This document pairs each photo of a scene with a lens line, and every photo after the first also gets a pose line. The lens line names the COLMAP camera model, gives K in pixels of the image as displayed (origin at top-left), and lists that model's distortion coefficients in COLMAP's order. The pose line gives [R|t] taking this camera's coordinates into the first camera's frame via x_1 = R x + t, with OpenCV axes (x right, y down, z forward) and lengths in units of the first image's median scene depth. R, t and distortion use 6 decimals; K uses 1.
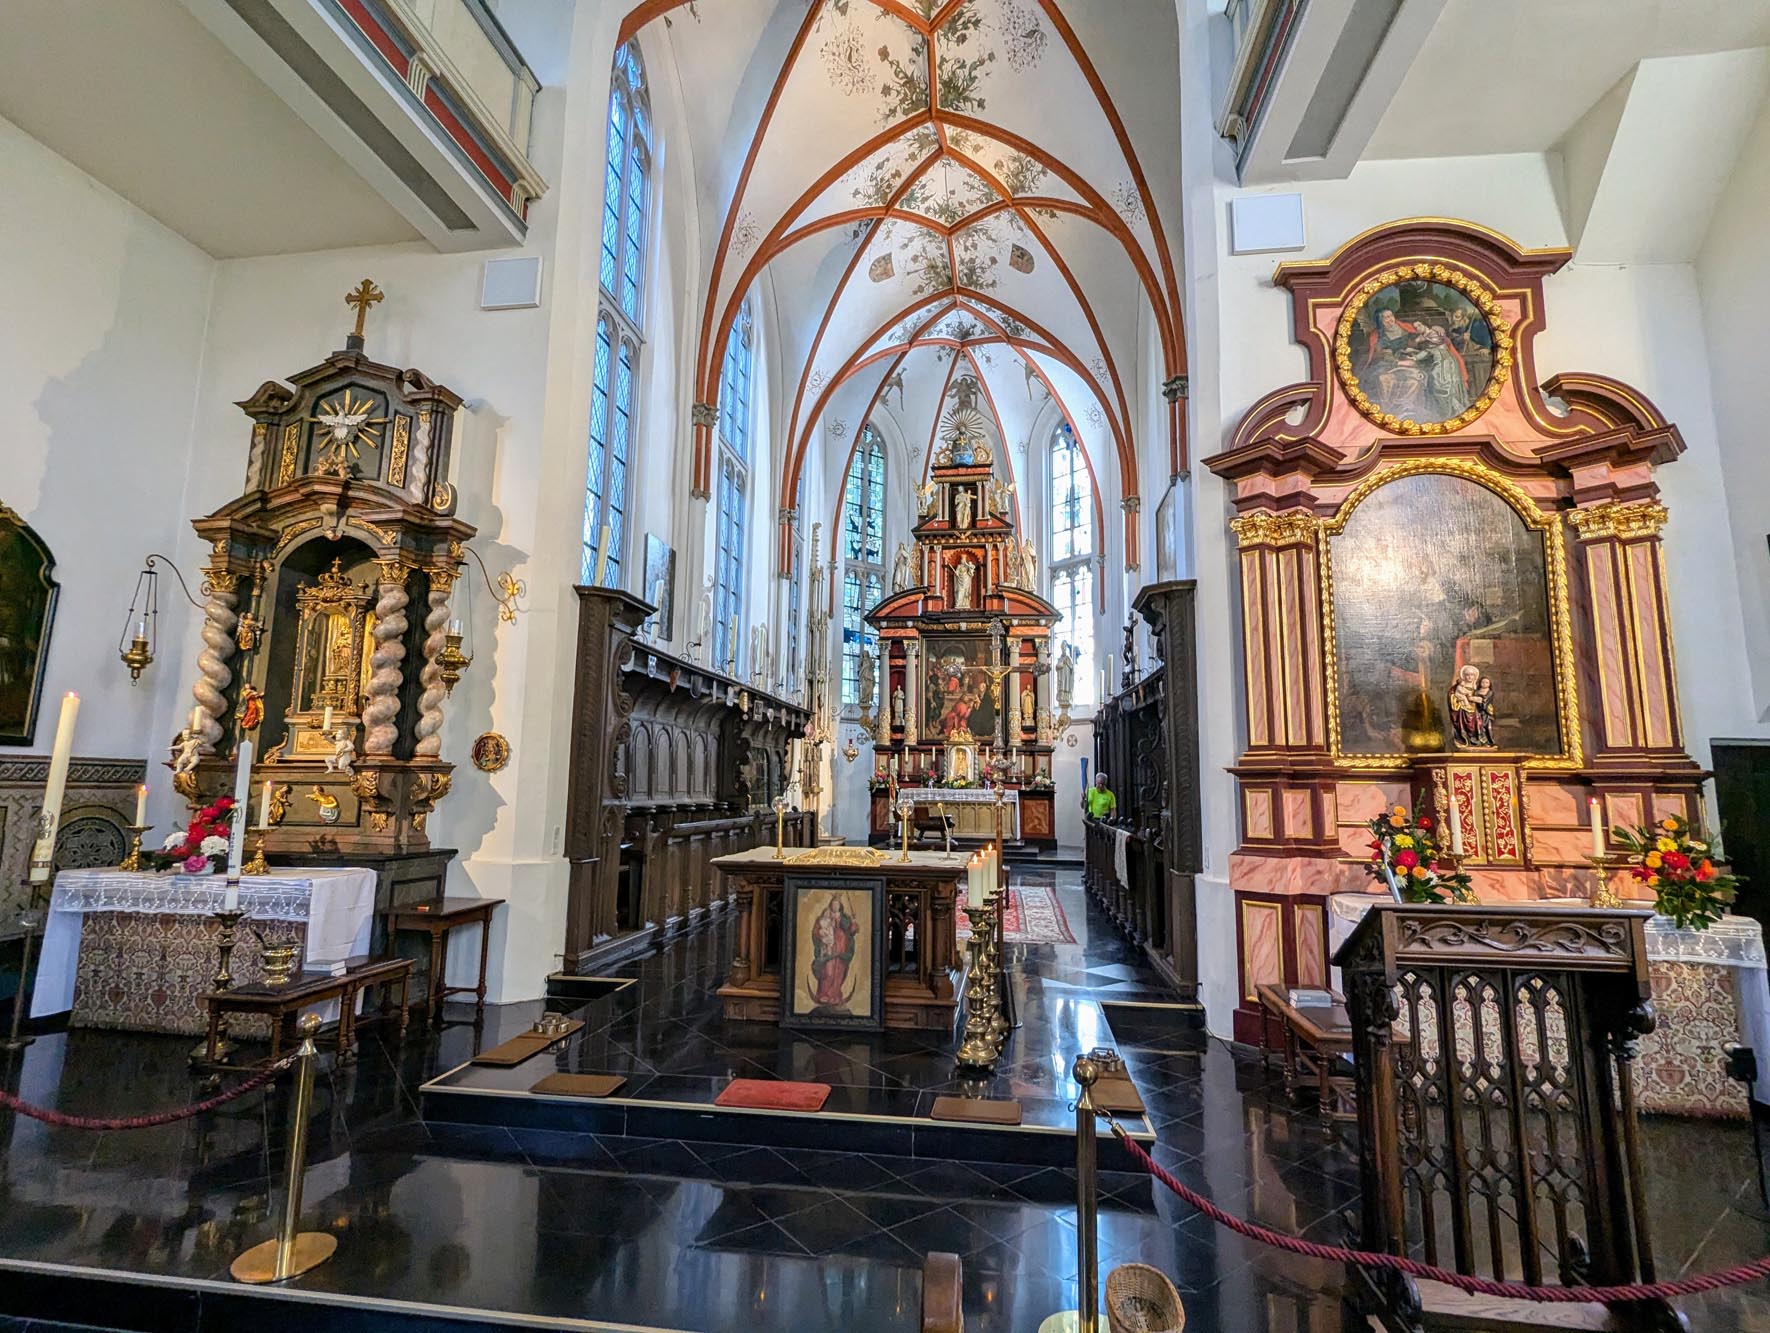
lens RADIAL K [[847.9, 0, 893.3], [0, 847.9, 674.2], [0, 0, 1]] dist [-0.003587, 0.003432]
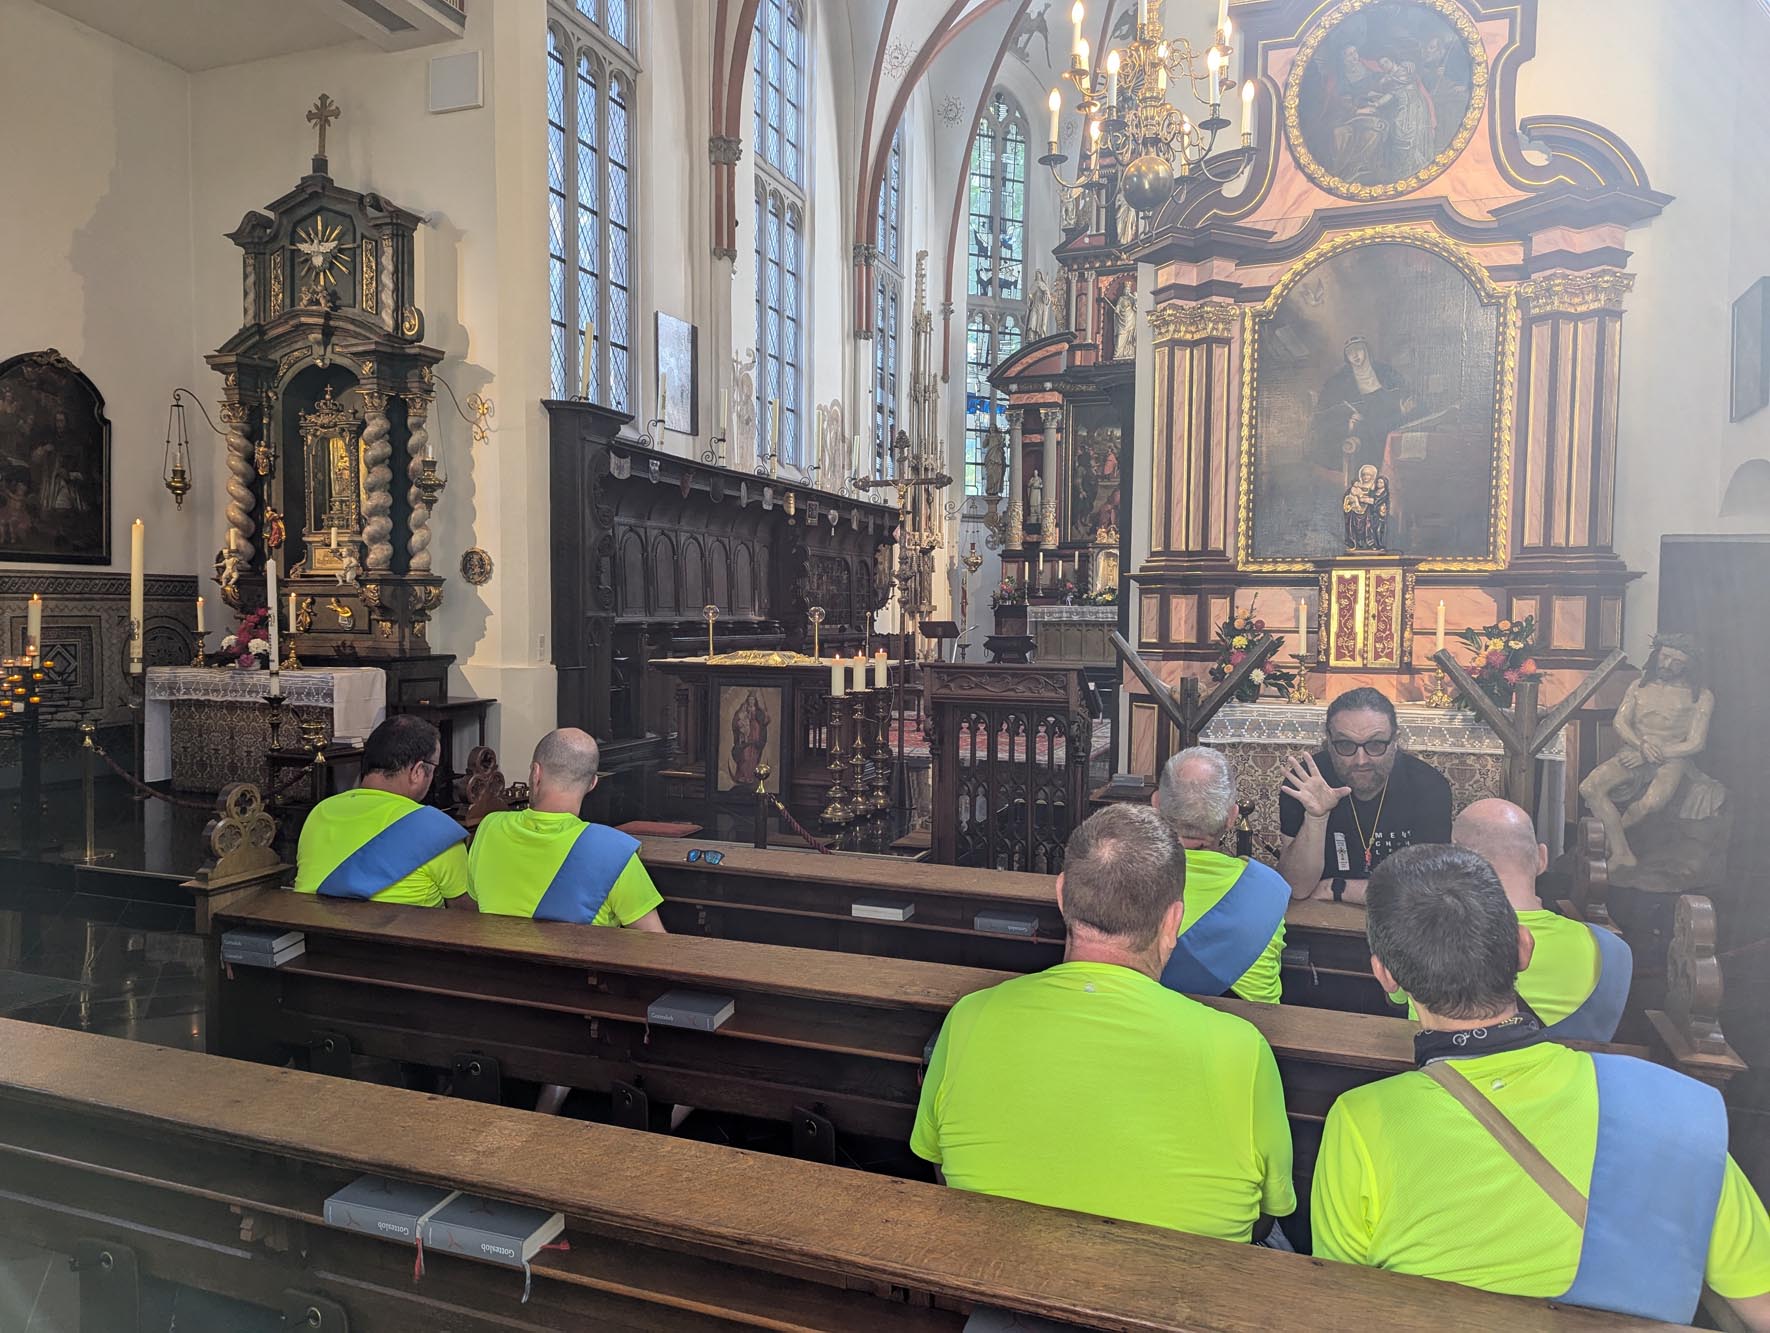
lens RADIAL K [[1232.4, 0, 847.6], [0, 1232.4, 664.7], [0, 0, 1]] dist [0.056872, -0.020243]
pose [[0.973230, 0.007235, -0.229719, 0.348301], [0.033458, 0.984397, 0.172751, -0.040939], [0.227385, -0.175812, 0.957803, -0.423053]]
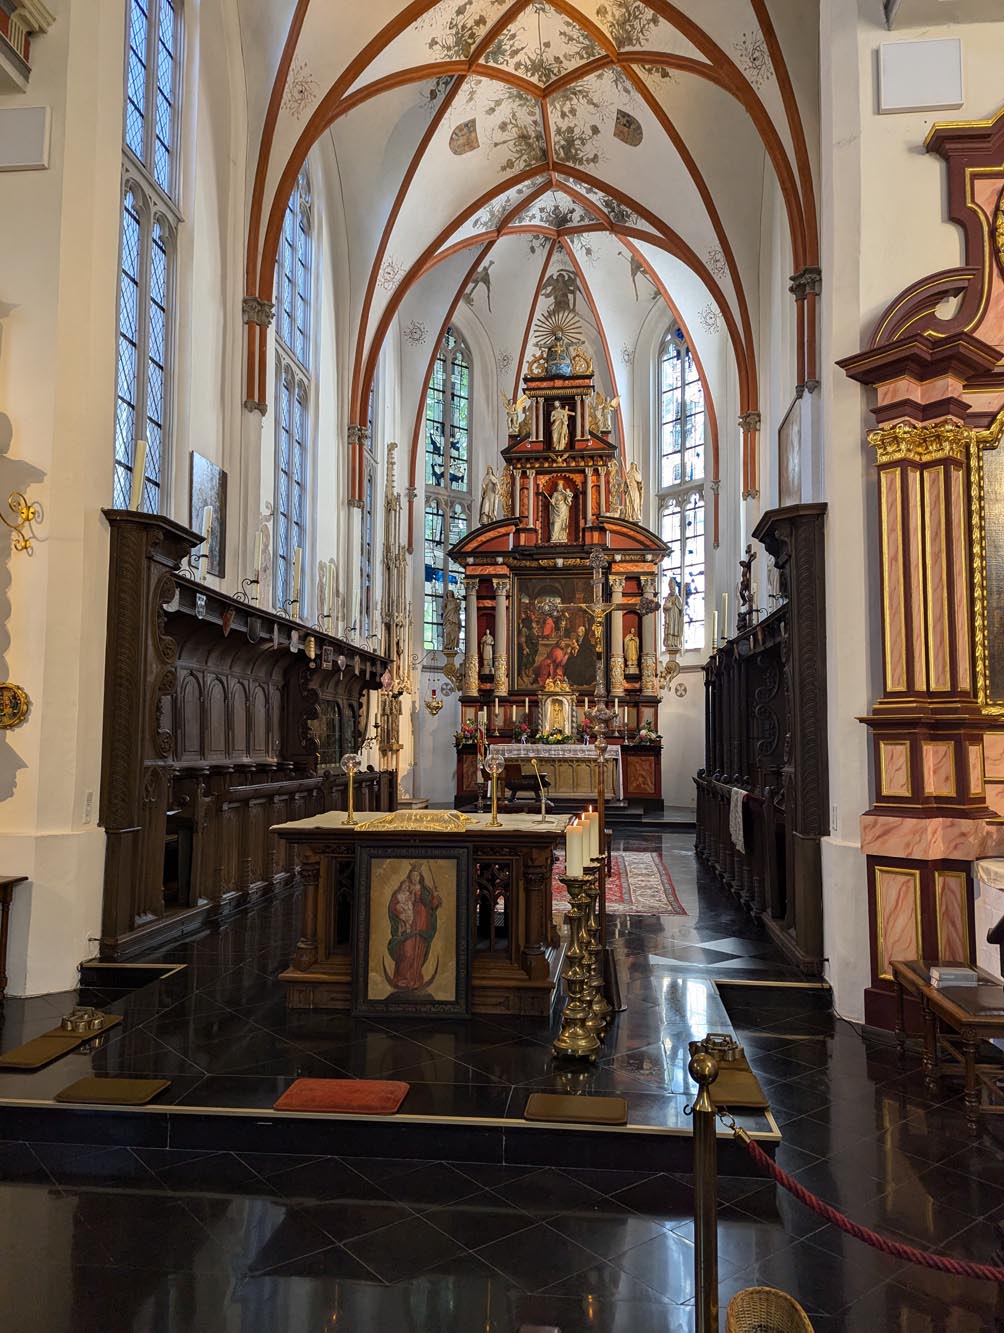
lens RADIAL K [[945.8, 0, 514.5], [0, 945.8, 667.5], [0, 0, 1]] dist [0.065327, -0.055628]
pose [[0.999391, -0.005265, 0.034489, 0.001694], [0.003448, 0.998612, 0.052549, 0.004843], [-0.034718, -0.052398, 0.998023, 0.023438]]
